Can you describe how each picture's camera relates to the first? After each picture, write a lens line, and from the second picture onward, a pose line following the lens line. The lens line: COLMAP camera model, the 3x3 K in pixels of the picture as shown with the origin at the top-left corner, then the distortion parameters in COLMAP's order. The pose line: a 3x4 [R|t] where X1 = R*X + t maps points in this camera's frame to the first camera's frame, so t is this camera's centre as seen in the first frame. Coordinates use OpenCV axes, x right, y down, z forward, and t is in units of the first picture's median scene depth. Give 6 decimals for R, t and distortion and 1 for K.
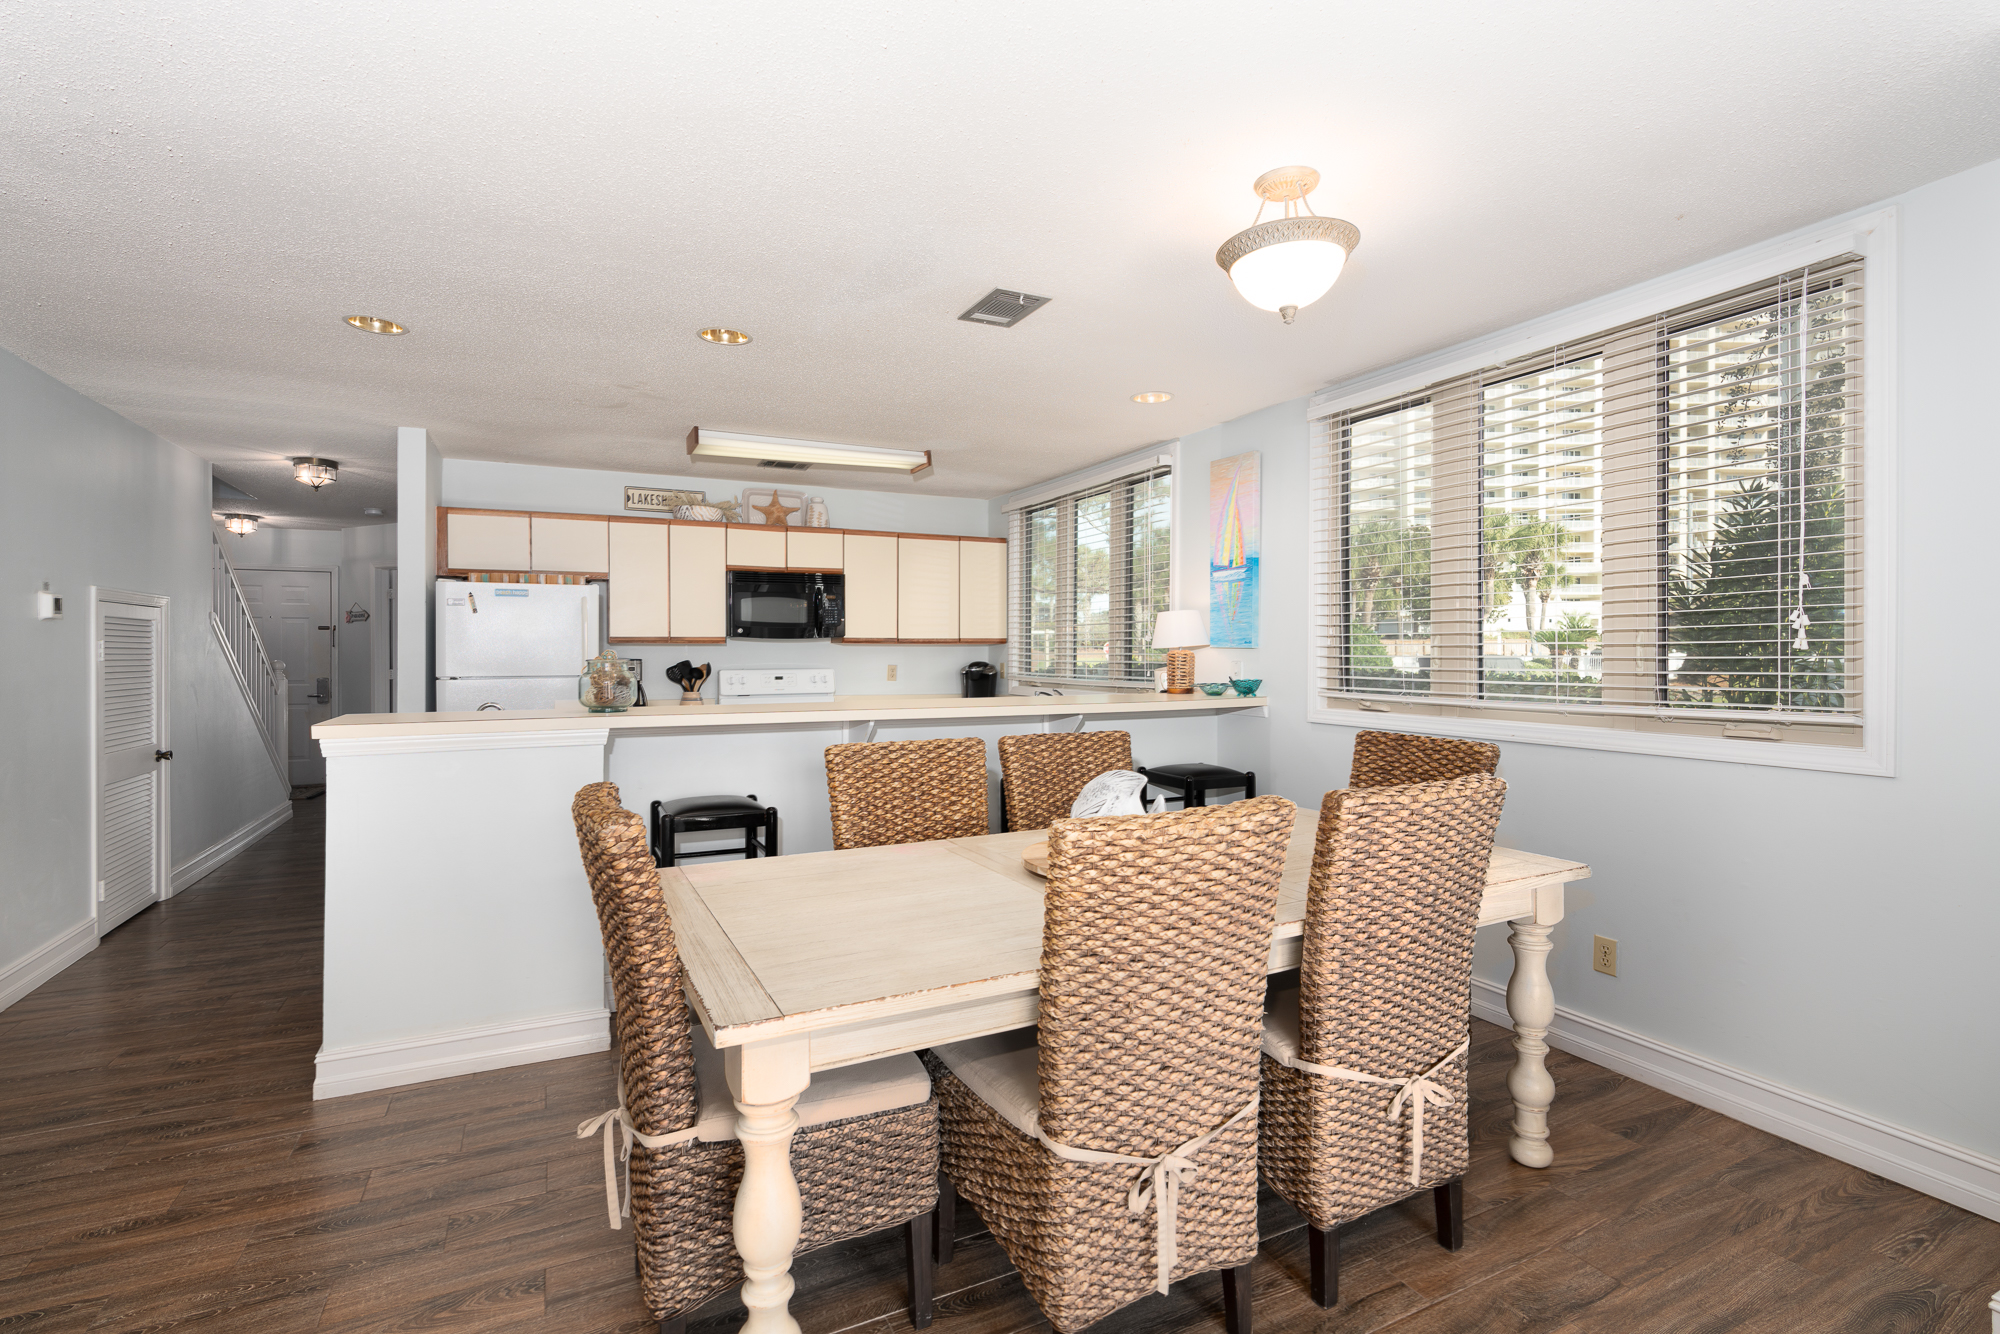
lens RADIAL K [[921.4, 0, 994.0], [0, 921.4, 655.4], [0, 0, 1]] dist [-0.003885, 0.000577]
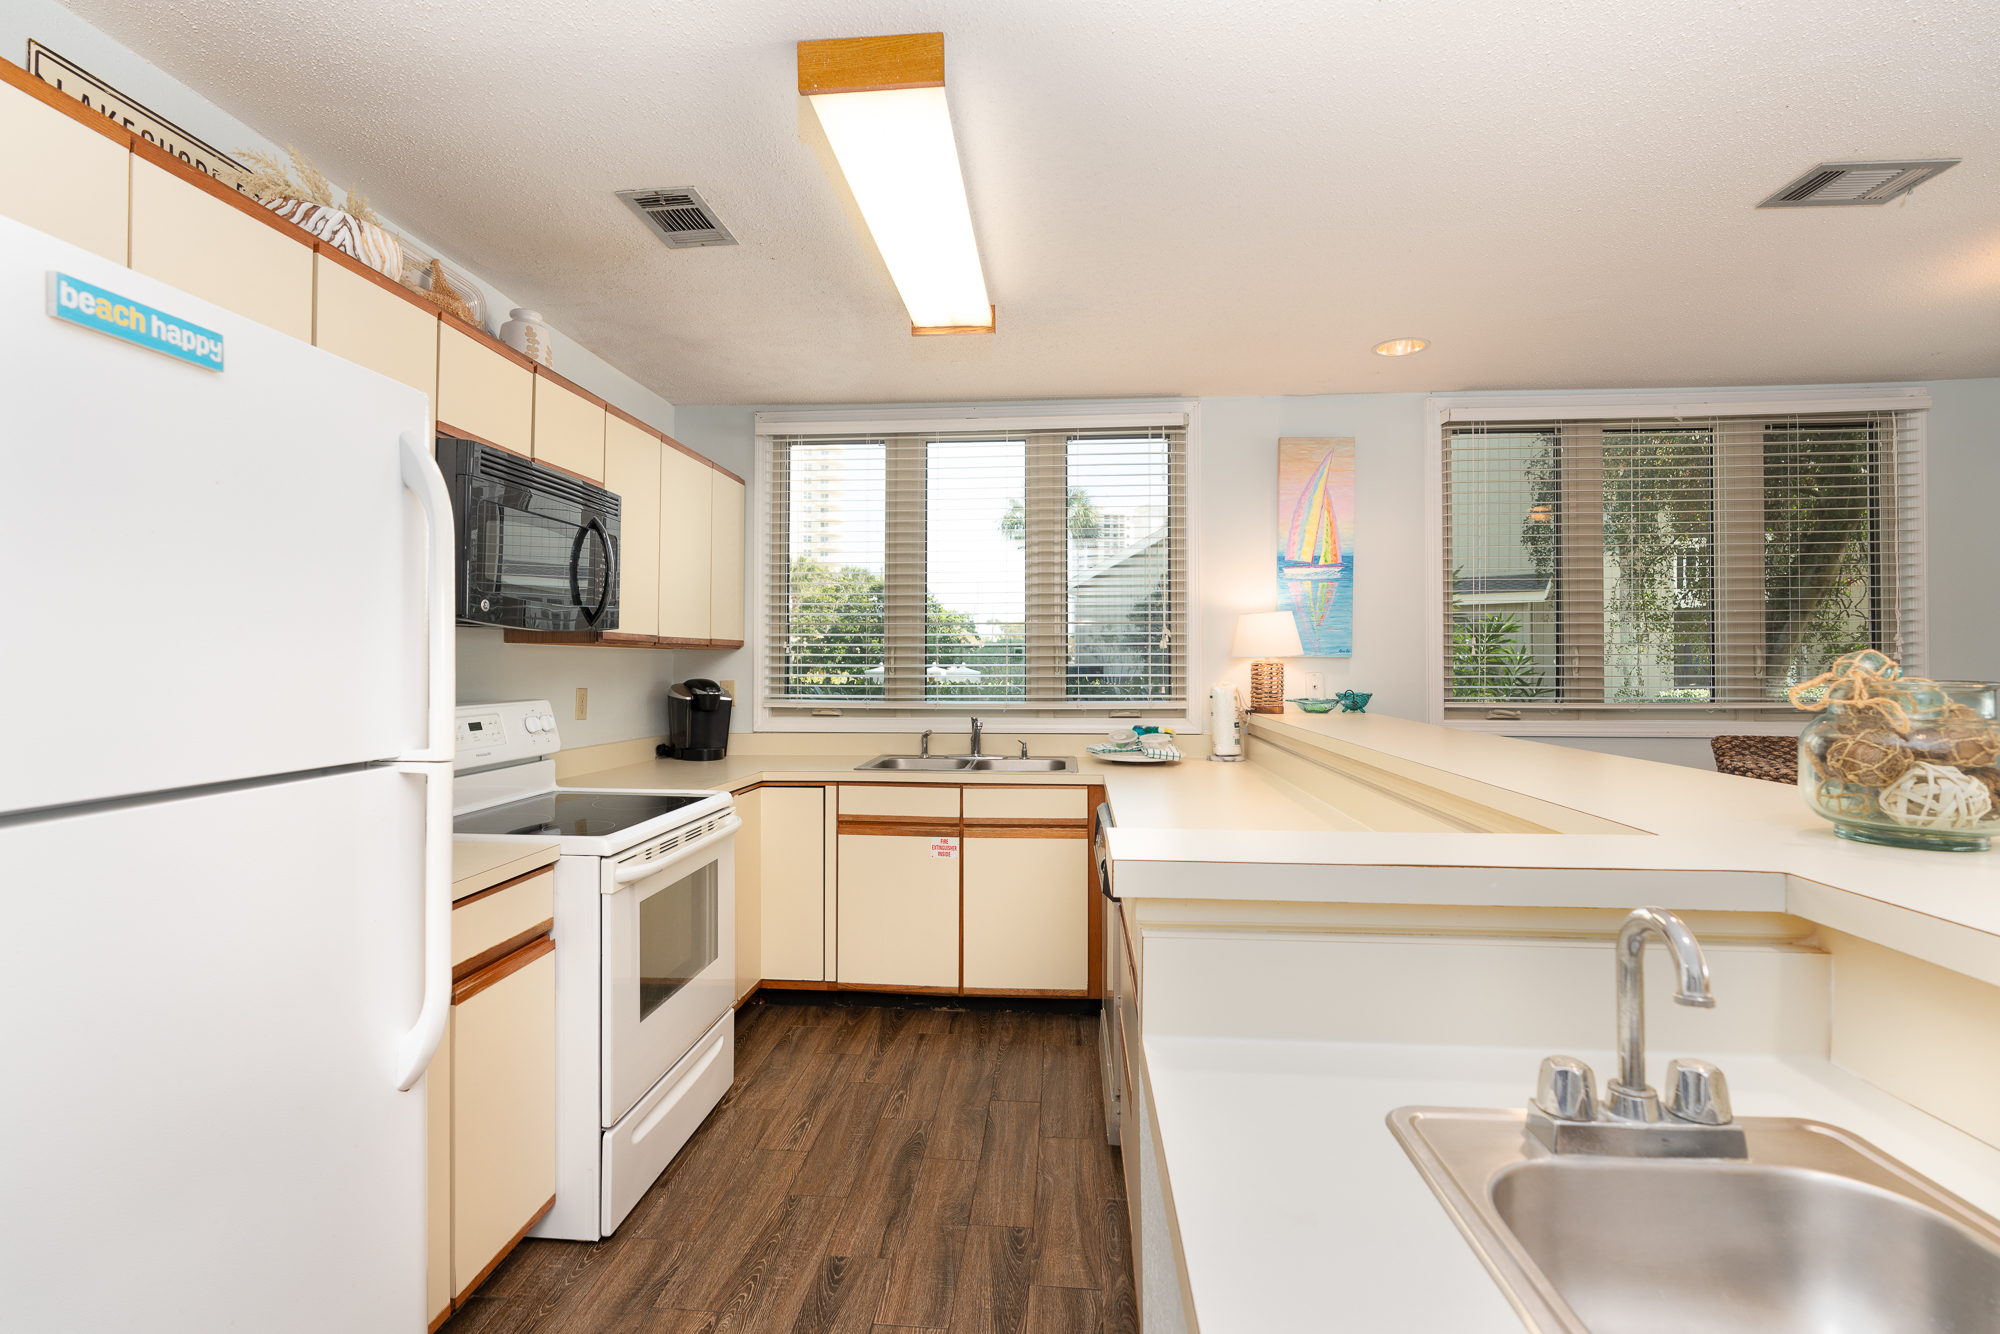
lens RADIAL K [[921.4, 0, 994.0], [0, 921.4, 655.4], [0, 0, 1]] dist [-0.003885, 0.000577]
pose [[0.493416, 0.001460, 0.869792, -0.546430], [-0.000410, 0.999999, -0.001446, -0.006888], [-0.869793, 0.000357, 0.493416, 0.702772]]
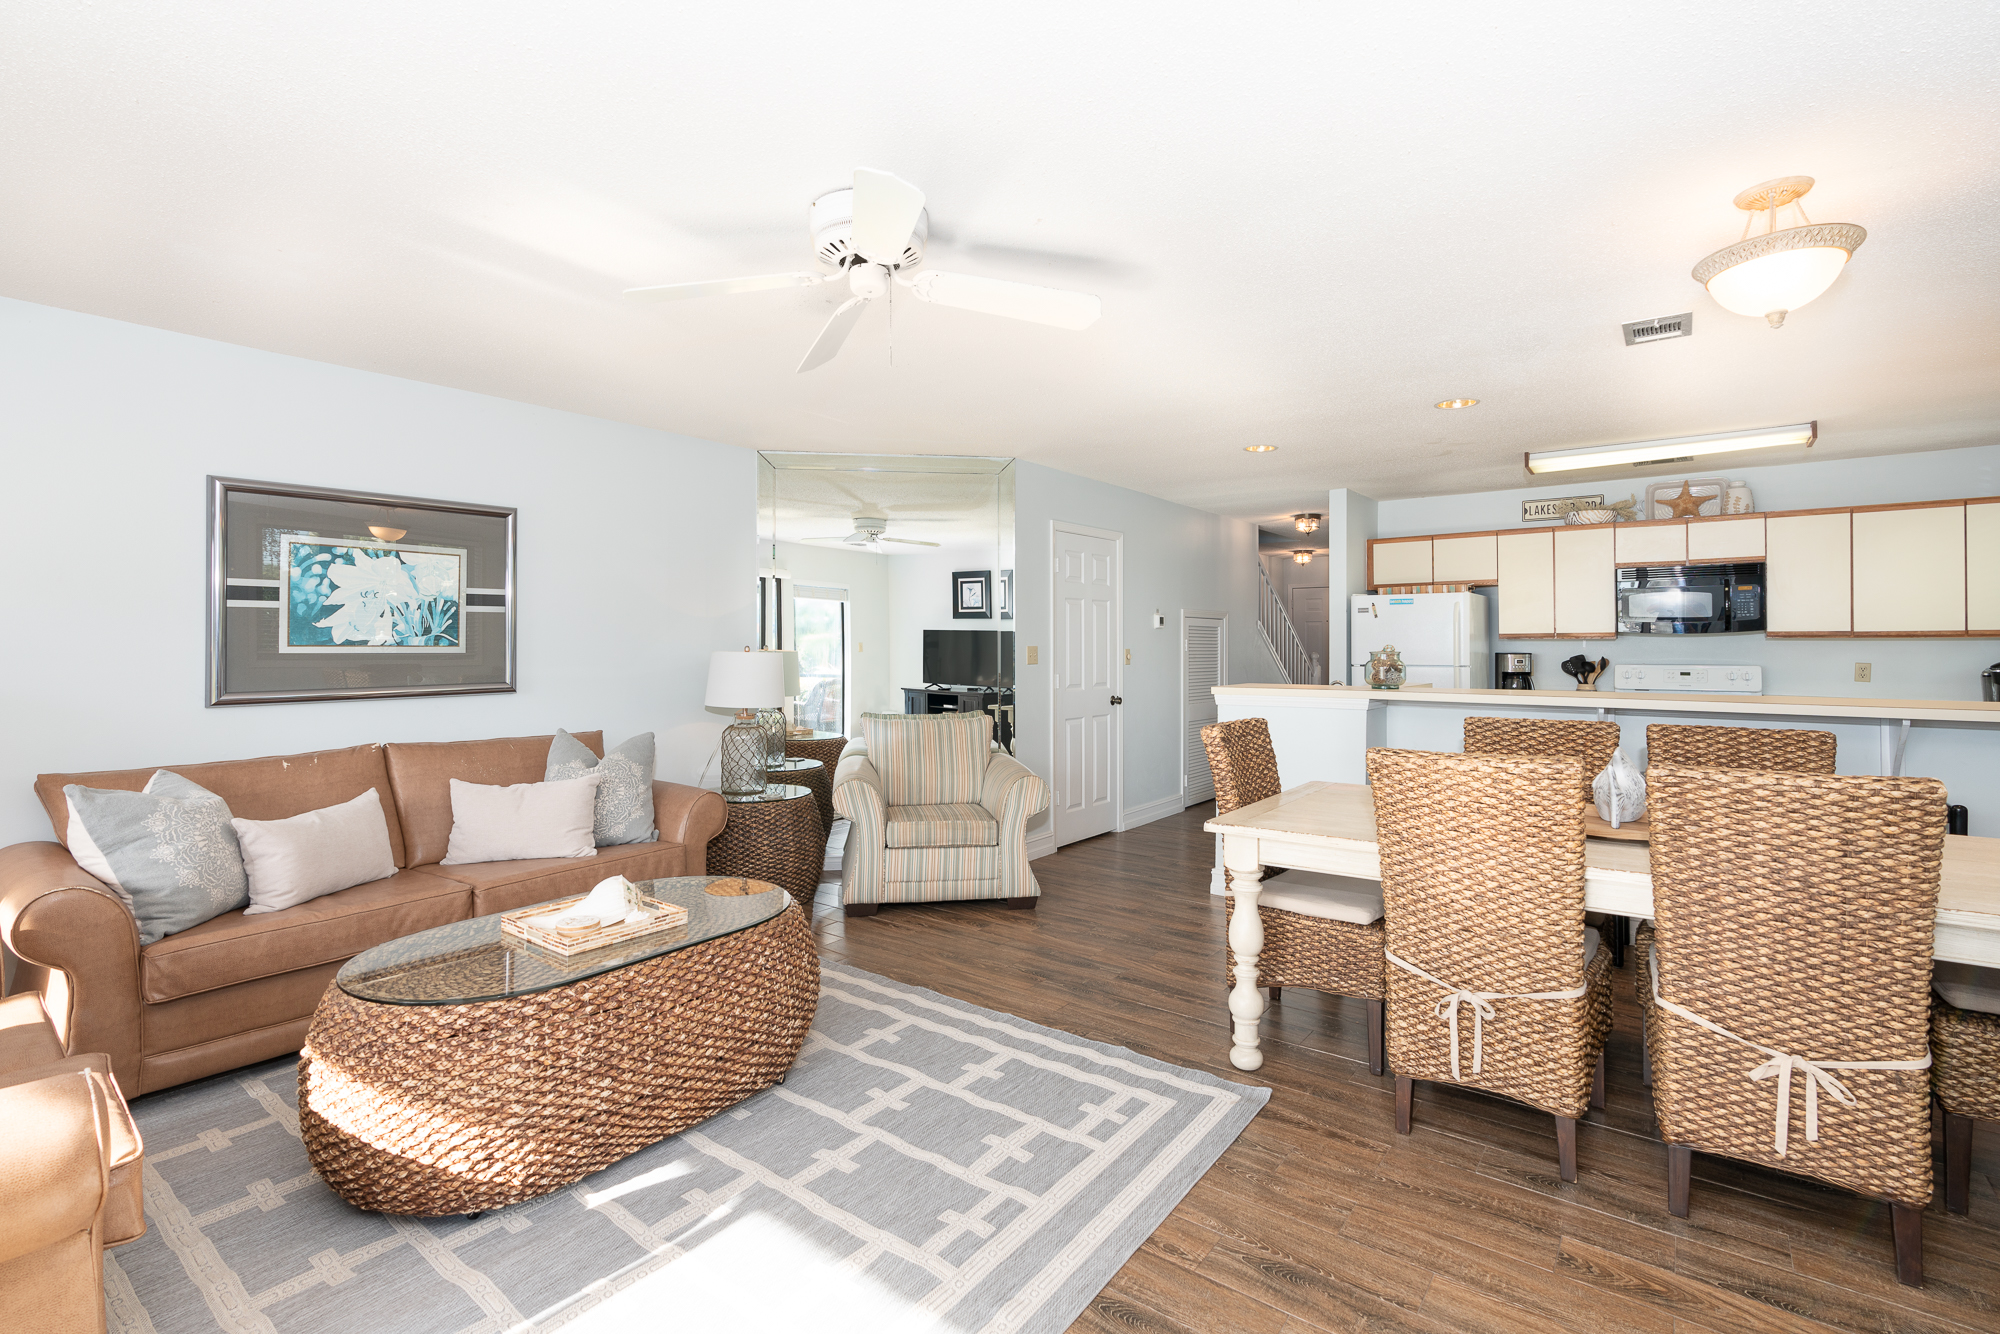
lens RADIAL K [[921.4, 0, 994.0], [0, 921.4, 655.4], [0, 0, 1]] dist [-0.003885, 0.000577]
pose [[0.447125, 0.010341, -0.894412, 0.357776], [-0.006023, 0.999945, 0.008550, 0.001116], [0.894451, 0.001564, 0.447163, -0.100815]]
